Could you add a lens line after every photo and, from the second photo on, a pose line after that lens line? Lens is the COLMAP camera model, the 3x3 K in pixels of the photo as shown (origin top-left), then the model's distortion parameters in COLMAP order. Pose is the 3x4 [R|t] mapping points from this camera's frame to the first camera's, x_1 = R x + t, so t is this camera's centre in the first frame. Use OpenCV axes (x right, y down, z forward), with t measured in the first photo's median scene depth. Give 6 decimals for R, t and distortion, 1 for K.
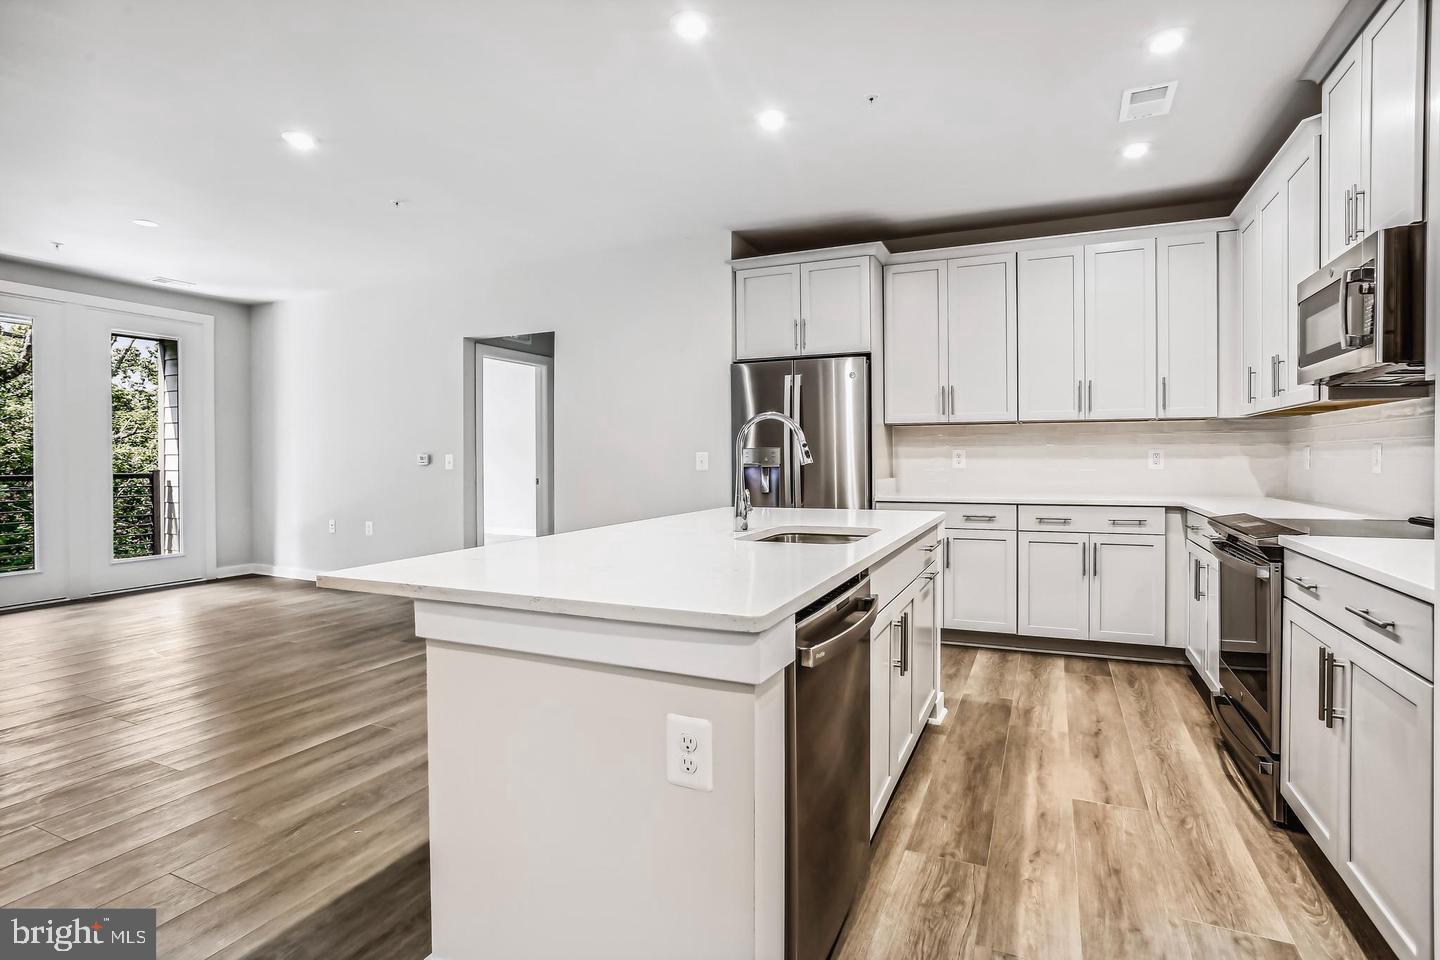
lens RADIAL K [[716.9, 0, 722.3], [0, 716.9, 465.7], [0, 0, 1]] dist [-0.060773, 0.027743]
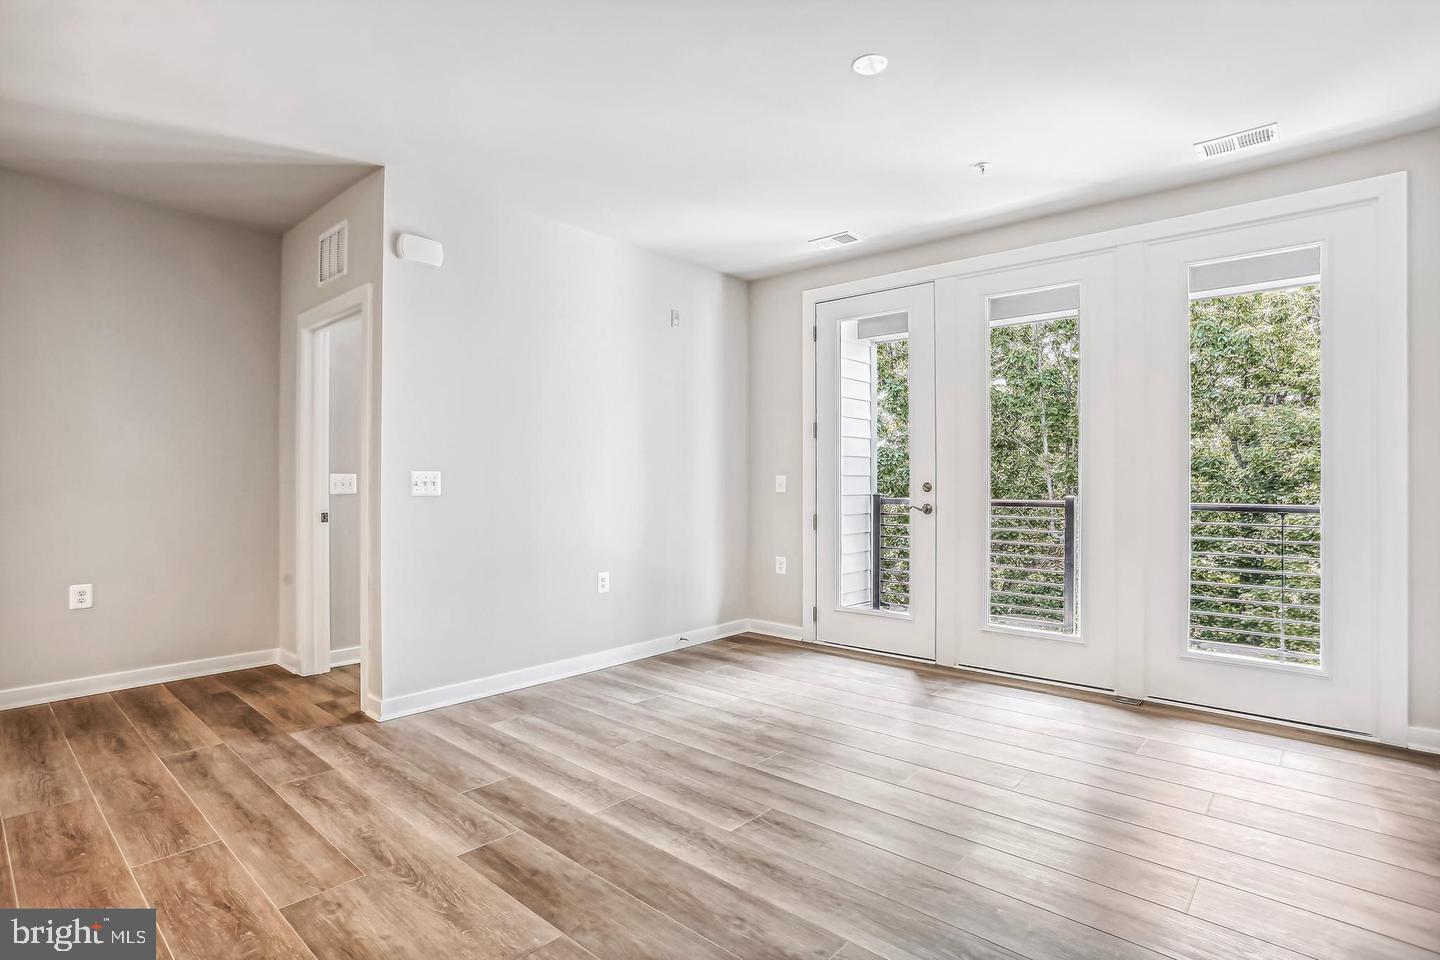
lens RADIAL K [[711.7, 0, 720.0], [0, 711.7, 480.0], [0, 0, 1]] dist [-0.086378, 0.059111]
pose [[-0.291134, 0.000906, -0.956682, -0.305245], [-0.017046, 0.999836, 0.006134, -0.014267], [0.956530, 0.018093, -0.291070, 1.262927]]
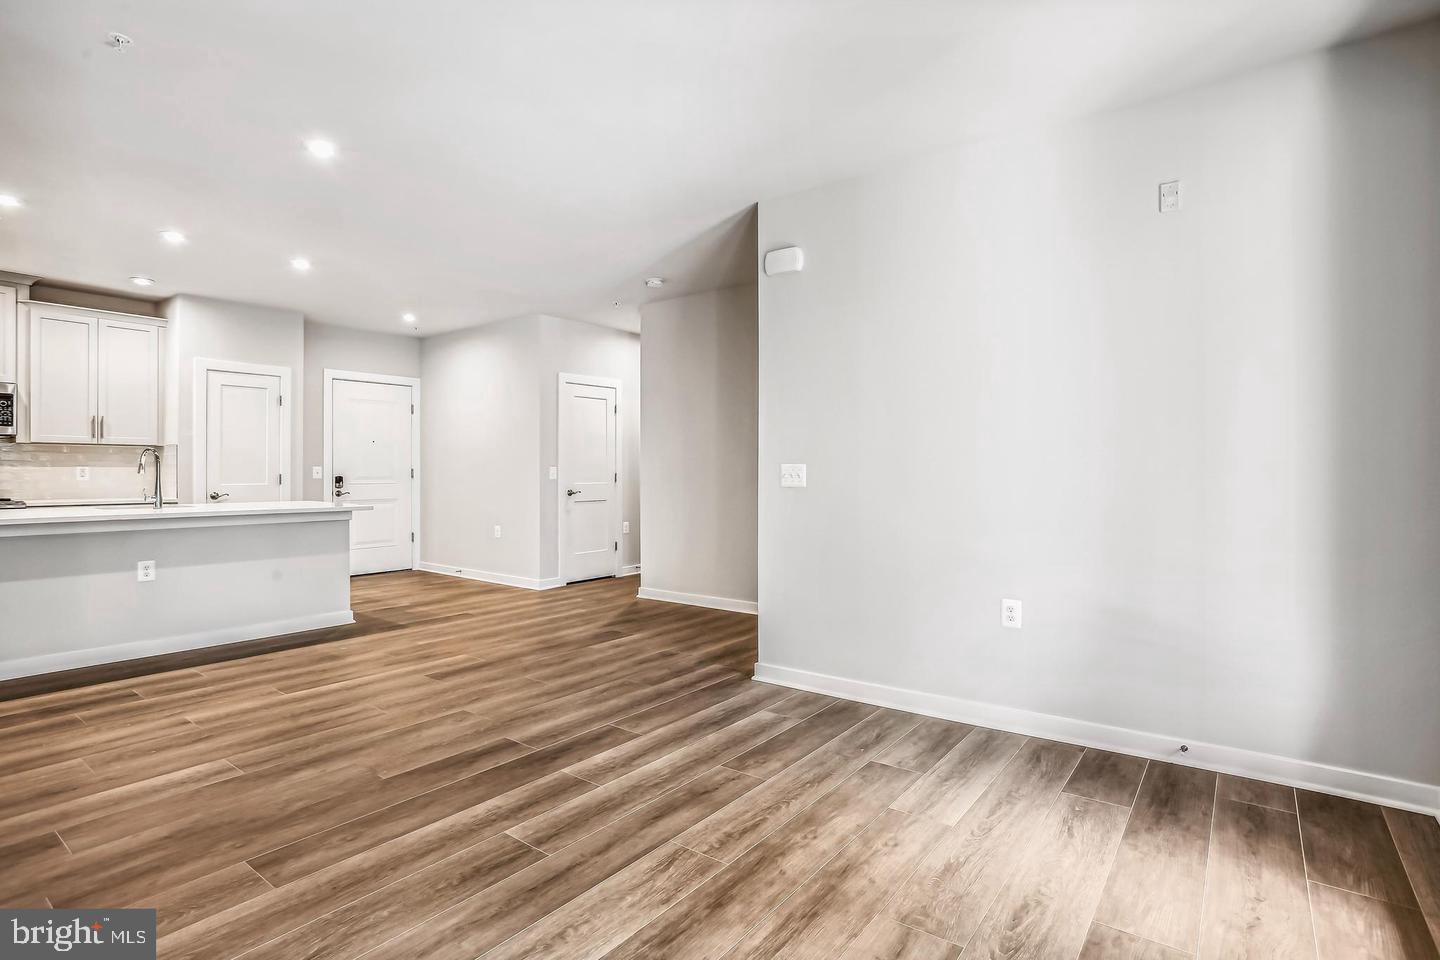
lens RADIAL K [[721.6, 0, 713.9], [0, 721.6, 472.7], [0, 0, 1]] dist [-0.059873, 0.029254]
pose [[-0.975485, 0.001733, 0.220057, -1.212397], [0.005191, 0.999872, 0.015136, -0.017666], [-0.220003, 0.015907, -0.975370, 1.649095]]
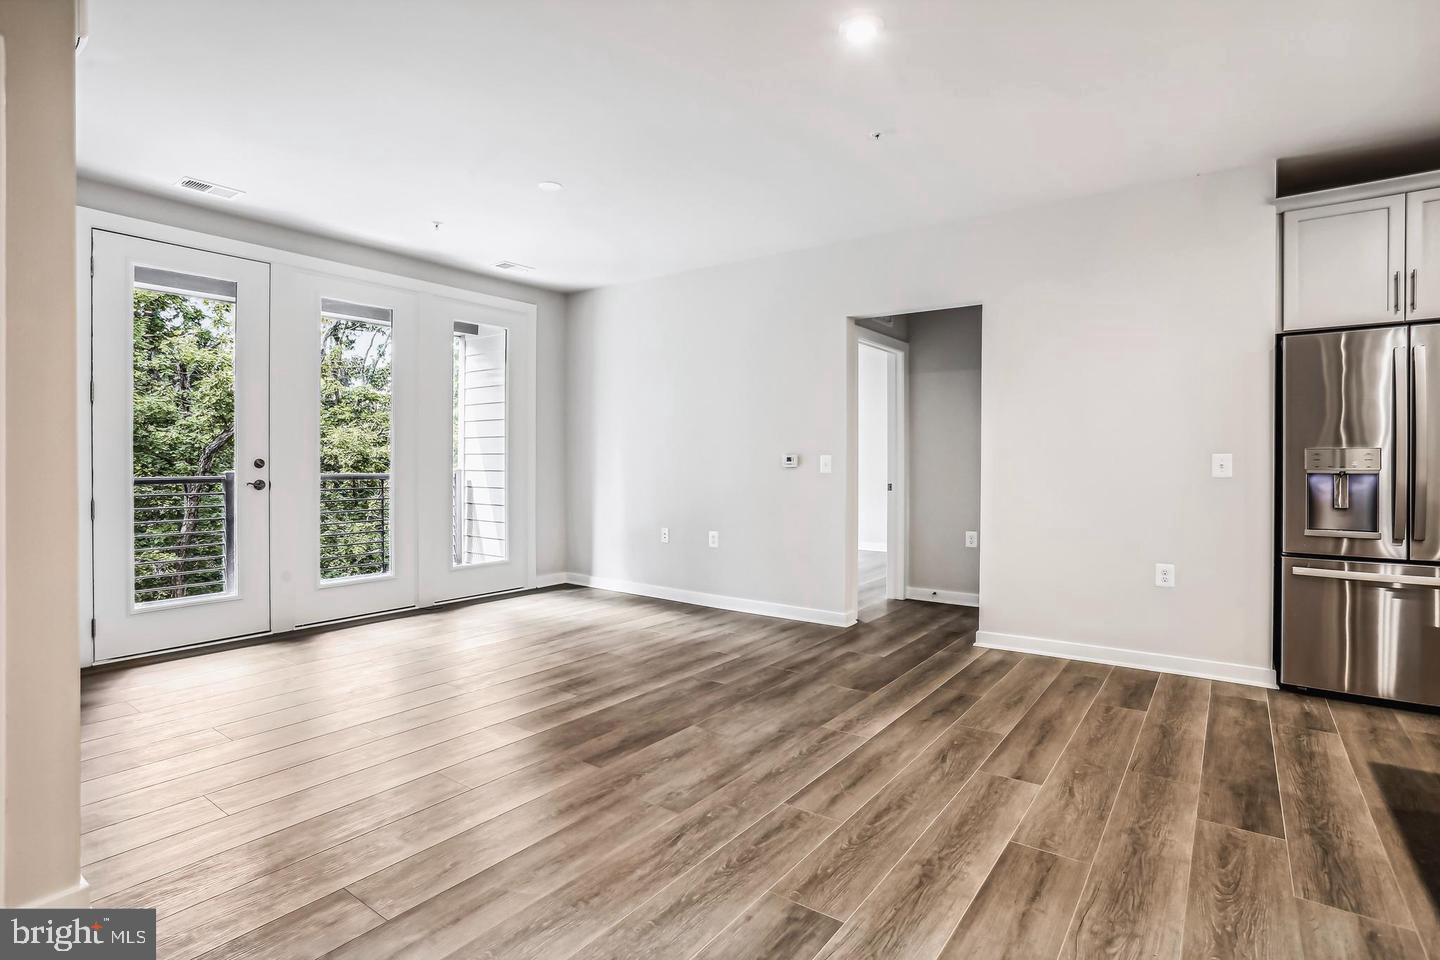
lens RADIAL K [[716.9, 0, 722.3], [0, 716.9, 465.7], [0, 0, 1]] dist [-0.060773, 0.027743]
pose [[0.980135, 0.006810, -0.198216, -0.531159], [-0.007689, 0.999964, -0.003667, 0.001496], [0.198183, 0.005118, 0.980152, 0.217475]]
